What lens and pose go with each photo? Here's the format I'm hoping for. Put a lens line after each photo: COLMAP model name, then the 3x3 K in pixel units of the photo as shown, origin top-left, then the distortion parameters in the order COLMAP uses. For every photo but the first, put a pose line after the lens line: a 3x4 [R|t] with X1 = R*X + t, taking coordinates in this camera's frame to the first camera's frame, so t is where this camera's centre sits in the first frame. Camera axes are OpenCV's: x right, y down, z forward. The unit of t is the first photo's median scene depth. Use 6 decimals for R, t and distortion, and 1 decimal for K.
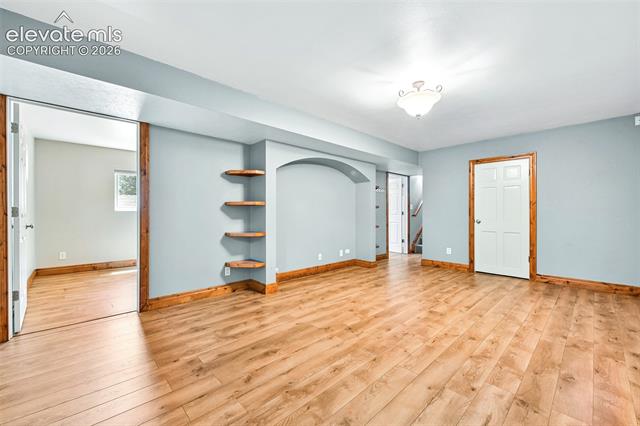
lens RADIAL K [[262.1, 0, 319.9], [0, 262.1, 213.1], [0, 0, 1]] dist [-0.008497, -0.000809]
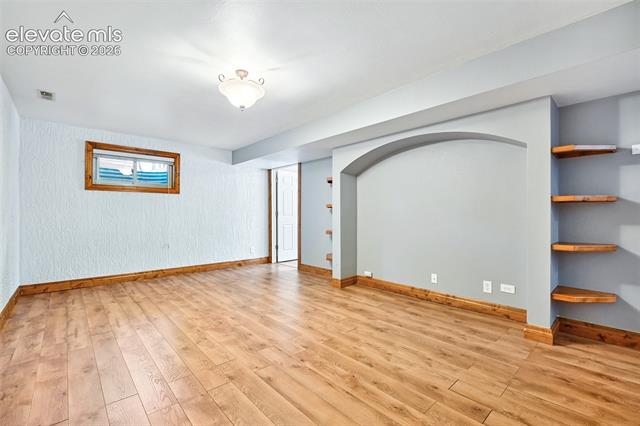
lens RADIAL K [[293.9, 0, 319.8], [0, 293.9, 212.5], [0, 0, 1]] dist [-0.013205, -0.000379]
pose [[-0.041515, -0.001464, -0.999137, 1.117649], [0.000337, 0.999999, -0.001480, -0.006416], [0.999138, -0.000398, -0.041514, 1.054763]]
